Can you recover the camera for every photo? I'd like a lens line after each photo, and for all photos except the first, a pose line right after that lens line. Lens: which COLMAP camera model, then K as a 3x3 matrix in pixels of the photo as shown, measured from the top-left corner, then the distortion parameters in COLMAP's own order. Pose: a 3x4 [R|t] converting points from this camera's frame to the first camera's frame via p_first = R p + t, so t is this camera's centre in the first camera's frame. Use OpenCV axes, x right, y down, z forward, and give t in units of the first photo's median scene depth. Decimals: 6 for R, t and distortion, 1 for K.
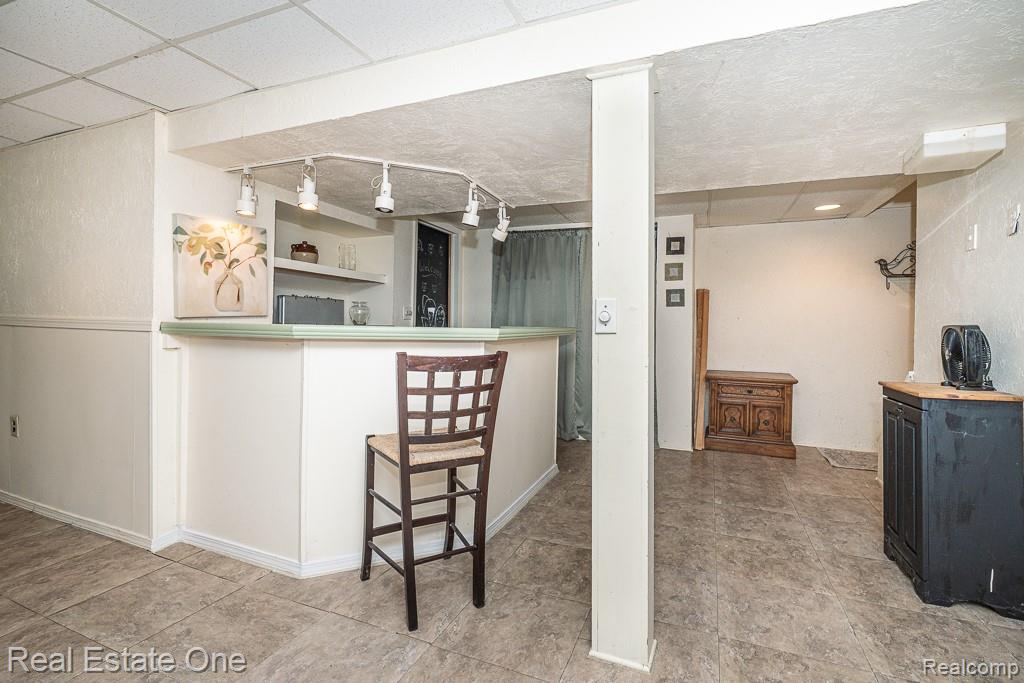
lens RADIAL K [[461.3, 0, 513.5], [0, 461.3, 307.5], [0, 0, 1]] dist [-0.002054, 0.000209]
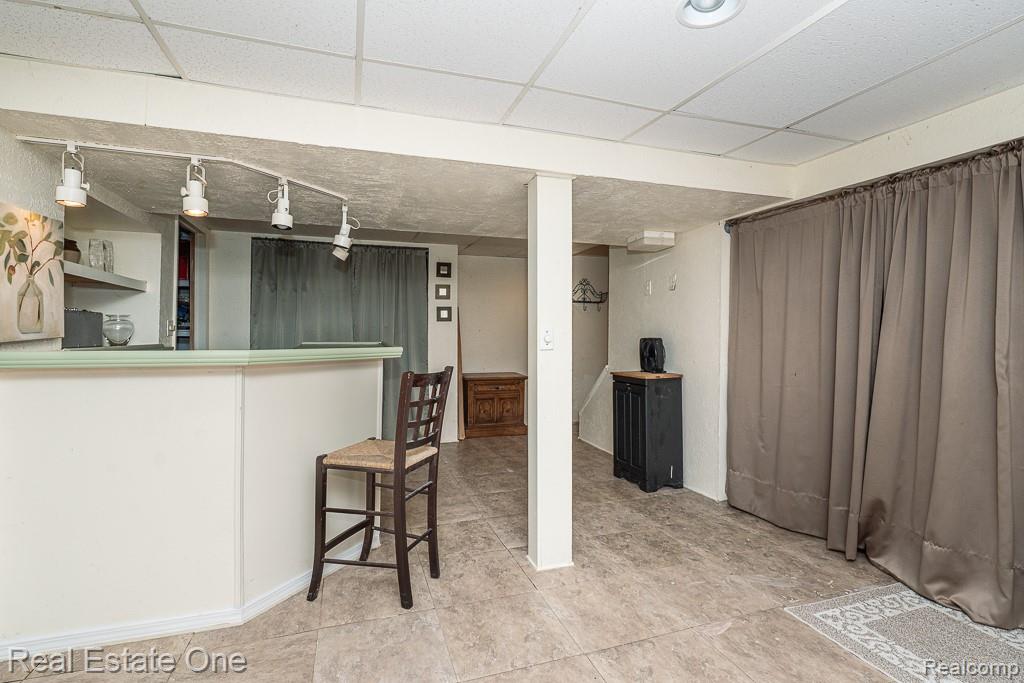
lens RADIAL K [[479.1, 0, 495.5], [0, 479.1, 309.6], [0, 0, 1]] dist [0.000629, 0.000502]
pose [[0.774759, 0.018765, 0.631978, -0.555124], [-0.013583, 0.999823, -0.013035, -0.031164], [-0.632111, 0.001515, 0.774876, -0.056609]]
